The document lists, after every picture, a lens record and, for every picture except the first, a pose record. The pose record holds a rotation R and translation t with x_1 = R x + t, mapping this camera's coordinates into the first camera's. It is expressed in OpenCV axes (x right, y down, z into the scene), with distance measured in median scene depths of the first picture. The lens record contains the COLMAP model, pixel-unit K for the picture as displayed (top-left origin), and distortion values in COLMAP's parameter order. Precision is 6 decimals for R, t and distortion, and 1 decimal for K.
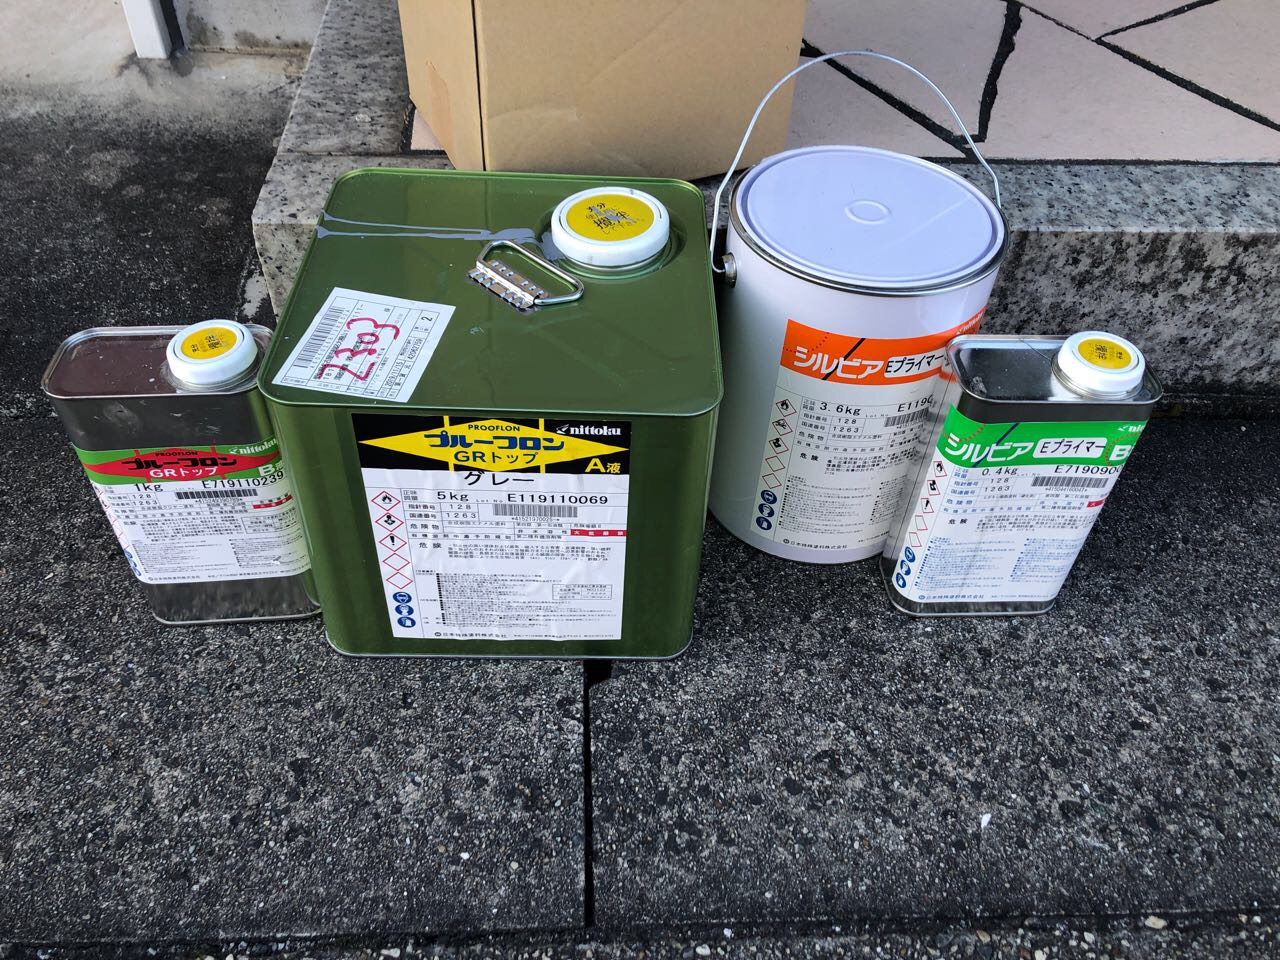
lens RADIAL K [[1043.2, 0, 640.0], [0, 1043.2, 480.0], [0, 0, 1]] dist [0.007285, 0.010453]
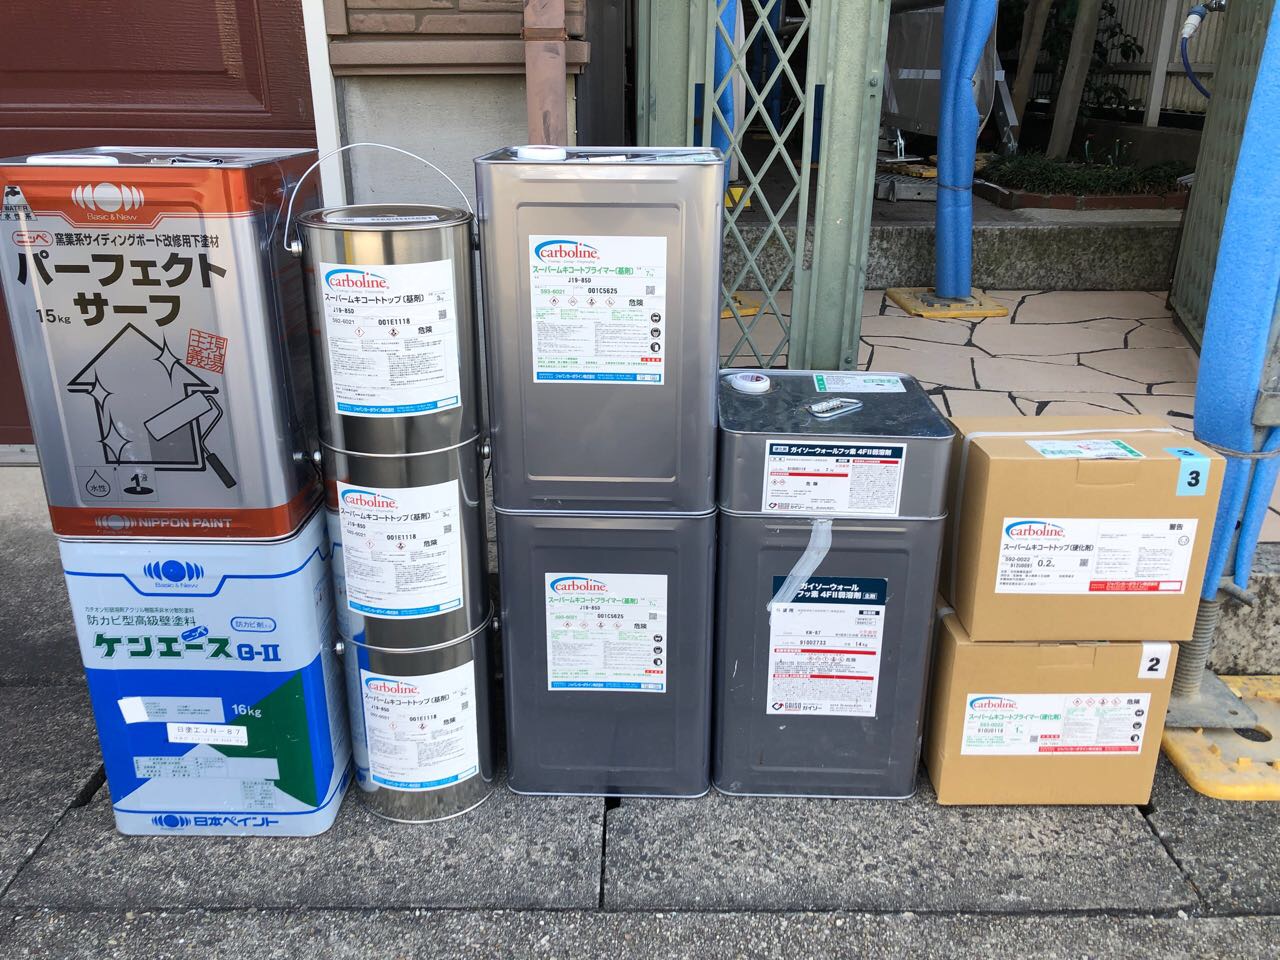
lens RADIAL K [[1043.2, 0, 640.0], [0, 1043.2, 480.0], [0, 0, 1]] dist [0.007285, 0.010453]
pose [[0.998227, -0.018392, -0.056601, 0.129493], [-0.005977, 0.915260, -0.402820, 0.431068], [0.059213, 0.402444, 0.913528, -0.937546]]
